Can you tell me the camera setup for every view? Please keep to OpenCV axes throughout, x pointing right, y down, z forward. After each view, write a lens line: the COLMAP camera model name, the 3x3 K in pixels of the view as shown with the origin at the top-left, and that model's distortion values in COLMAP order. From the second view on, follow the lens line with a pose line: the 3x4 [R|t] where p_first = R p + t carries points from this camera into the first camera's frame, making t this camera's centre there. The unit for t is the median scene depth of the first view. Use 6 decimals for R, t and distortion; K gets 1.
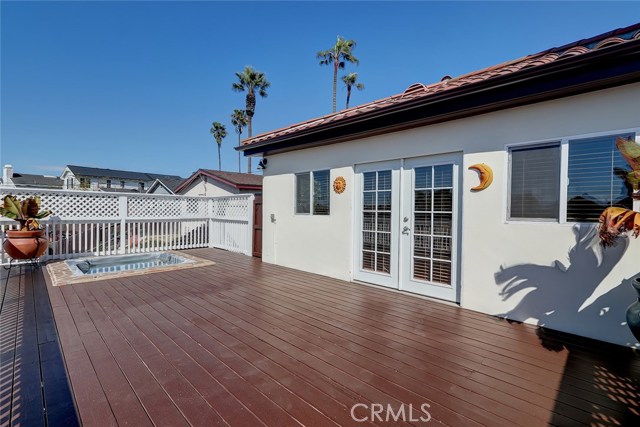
lens RADIAL K [[294.5, 0, 307.3], [0, 294.5, 215.8], [0, 0, 1]] dist [0.000416, -0.000335]
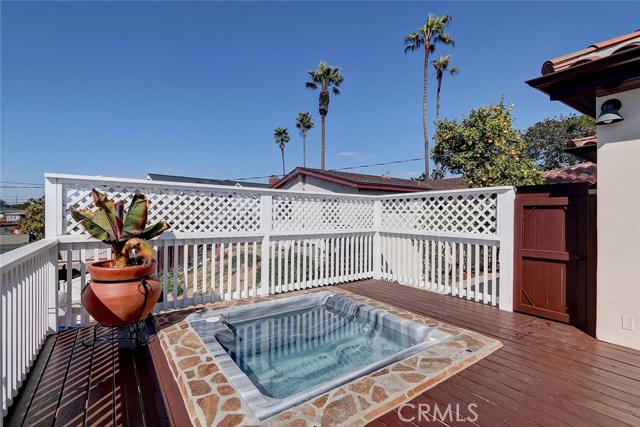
lens RADIAL K [[294.5, 0, 307.3], [0, 294.5, 215.8], [0, 0, 1]] dist [0.000416, -0.000335]
pose [[0.983985, -0.000412, -0.178252, -0.498981], [-0.002794, 0.999839, -0.017734, -0.017863], [0.178231, 0.017948, 0.983825, 0.503494]]
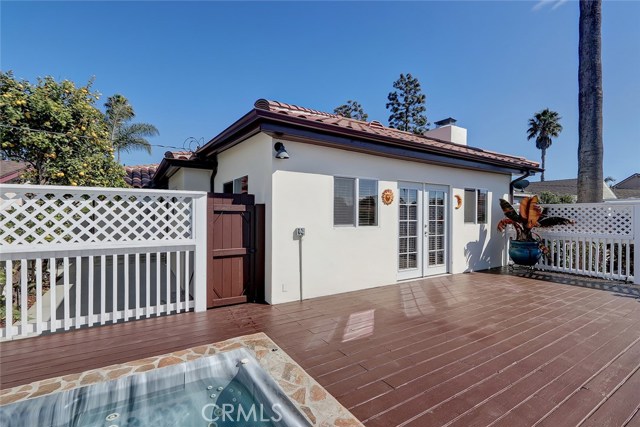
lens RADIAL K [[294.5, 0, 307.3], [0, 294.5, 215.8], [0, 0, 1]] dist [0.000416, -0.000335]
pose [[0.212296, -0.001168, 0.977205, -0.757074], [0.026481, 0.999639, -0.004559, -0.029413], [-0.976847, 0.026845, 0.212250, 0.803835]]
